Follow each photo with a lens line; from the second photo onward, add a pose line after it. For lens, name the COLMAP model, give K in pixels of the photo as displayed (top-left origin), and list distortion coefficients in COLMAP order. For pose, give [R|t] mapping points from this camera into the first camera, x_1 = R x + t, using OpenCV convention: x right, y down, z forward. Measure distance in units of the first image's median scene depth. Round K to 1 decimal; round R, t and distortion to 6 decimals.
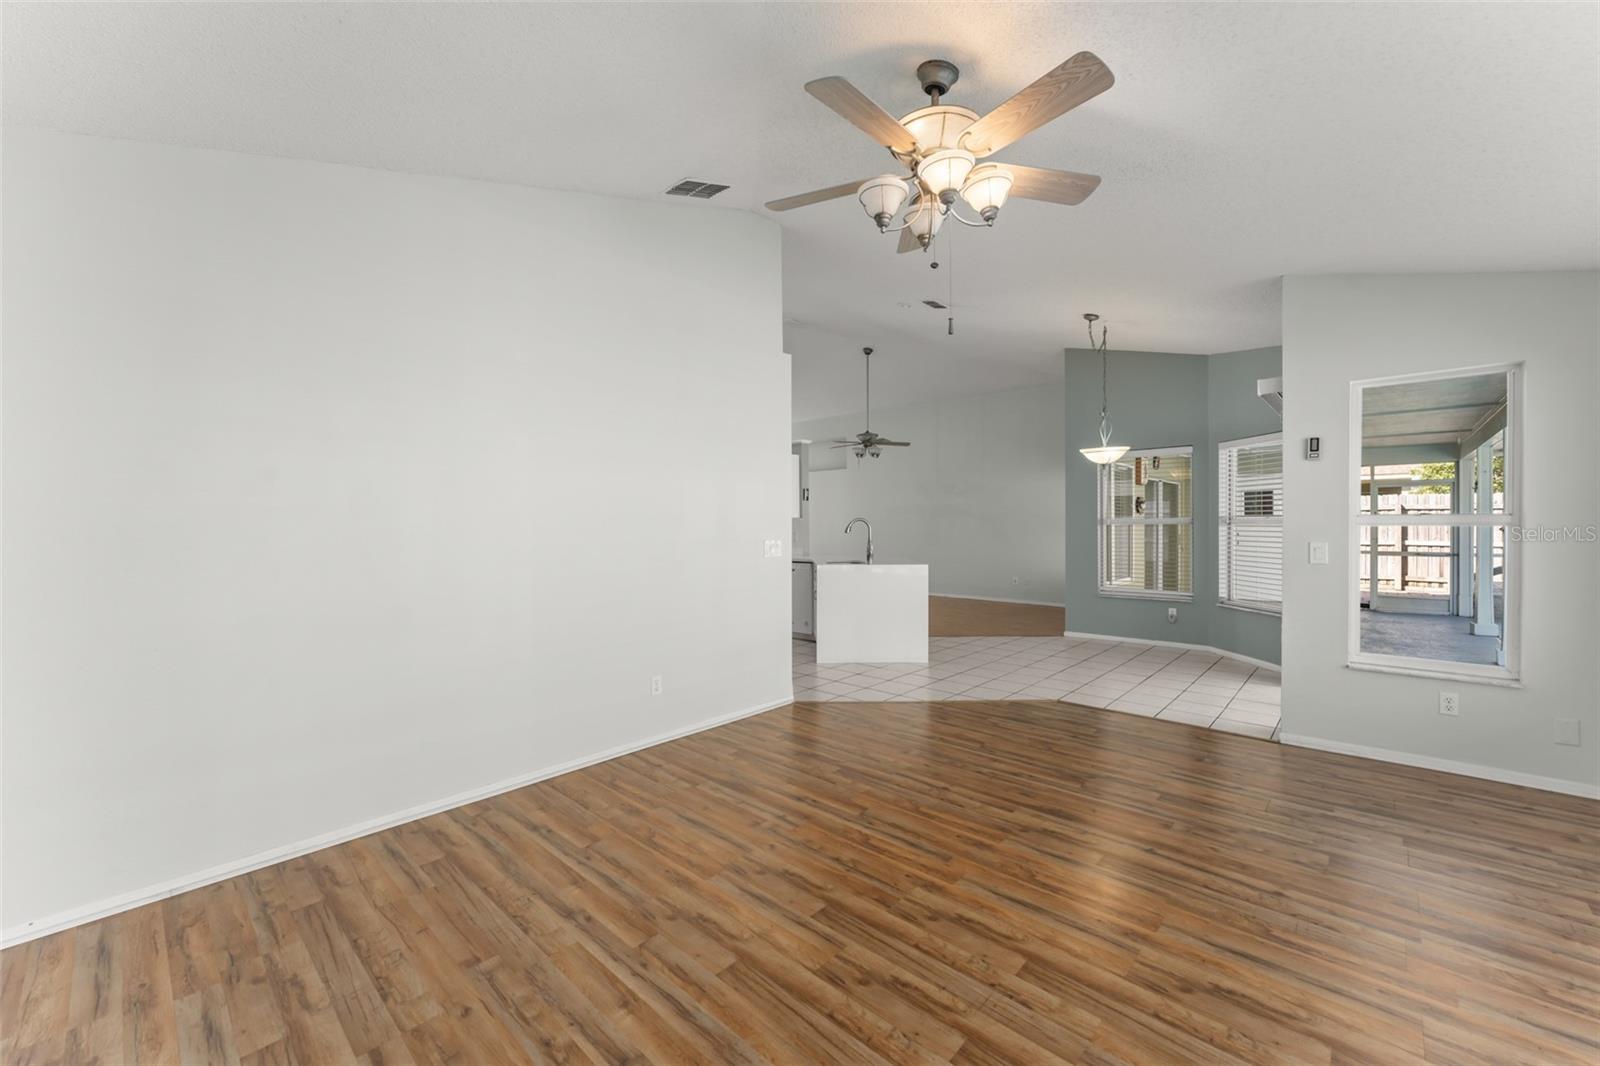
lens RADIAL K [[638.9, 0, 791.9], [0, 638.9, 530.2], [0, 0, 1]] dist [-0.002708, -0.000417]
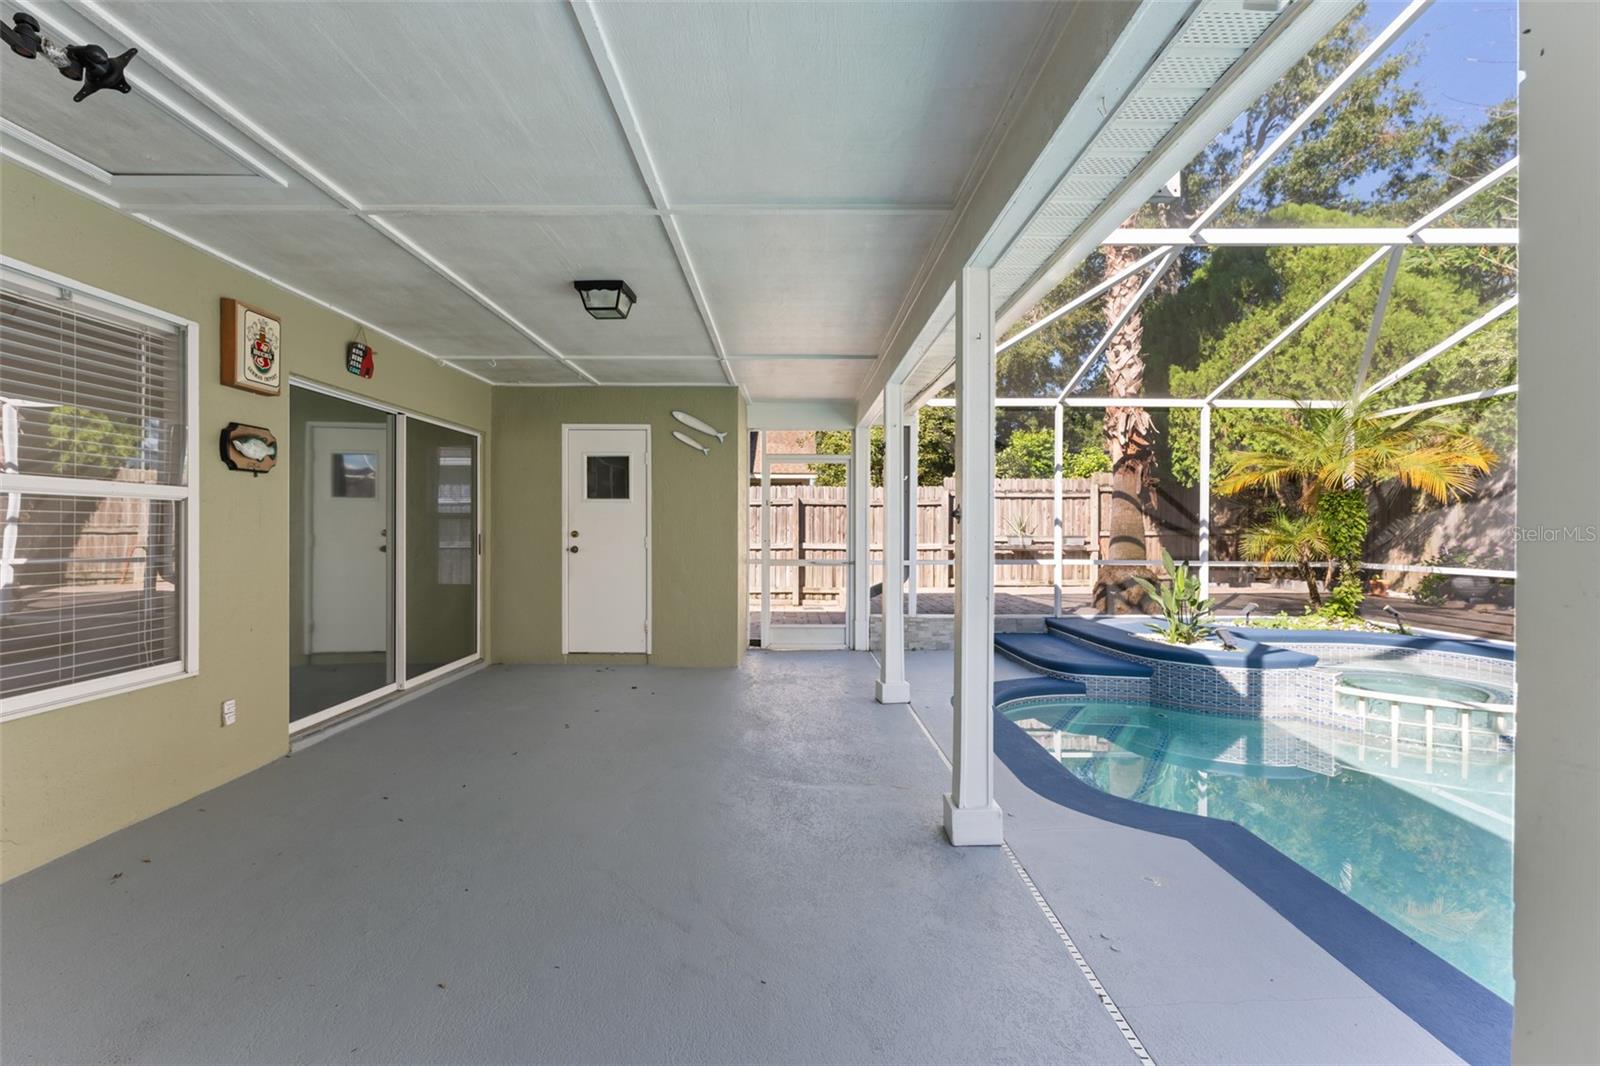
lens RADIAL K [[661.3, 0, 798.9], [0, 661.3, 530.5], [0, 0, 1]] dist [-0.000102, -0.000748]
pose [[0.729952, 0.004716, 0.683482, 0.456676], [0.003844, 0.999932, -0.011006, 0.009921], [-0.683487, 0.010661, 0.729885, 0.461826]]
